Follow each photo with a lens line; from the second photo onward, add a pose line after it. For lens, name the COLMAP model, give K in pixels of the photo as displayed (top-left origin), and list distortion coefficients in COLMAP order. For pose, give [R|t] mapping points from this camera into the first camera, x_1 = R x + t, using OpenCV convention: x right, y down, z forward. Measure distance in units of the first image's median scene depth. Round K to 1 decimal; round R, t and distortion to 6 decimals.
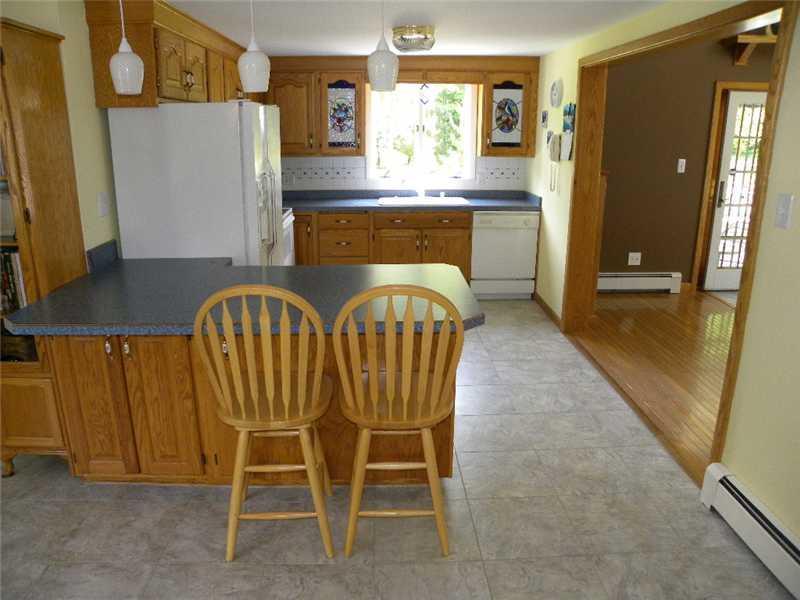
lens RADIAL K [[627.3, 0, 394.0], [0, 627.3, 323.1], [0, 0, 1]] dist [-0.172863, 0.123712]
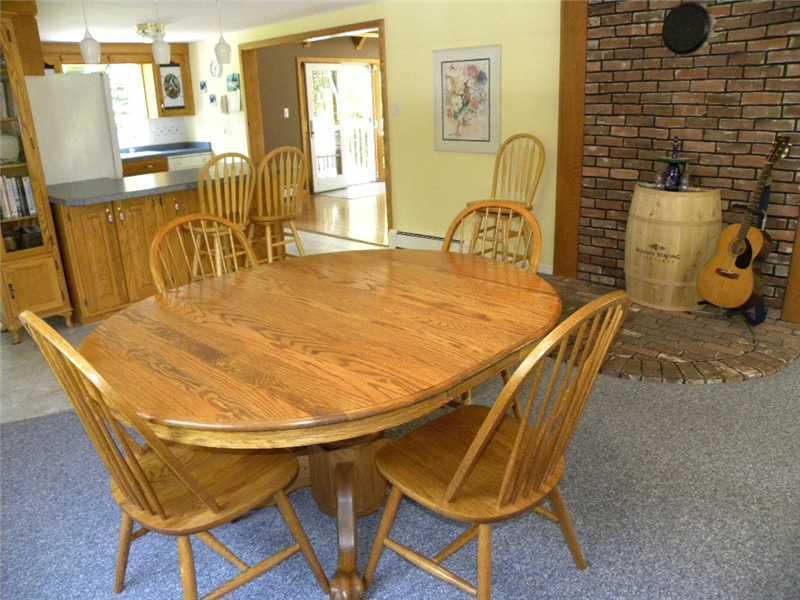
lens RADIAL K [[627.3, 0, 394.0], [0, 627.3, 323.1], [0, 0, 1]] dist [-0.172863, 0.123712]
pose [[0.725254, -0.257929, 0.638342, -0.458177], [0.239543, 0.963778, 0.117267, 0.135676], [-0.645466, 0.067862, 0.760768, -0.318333]]
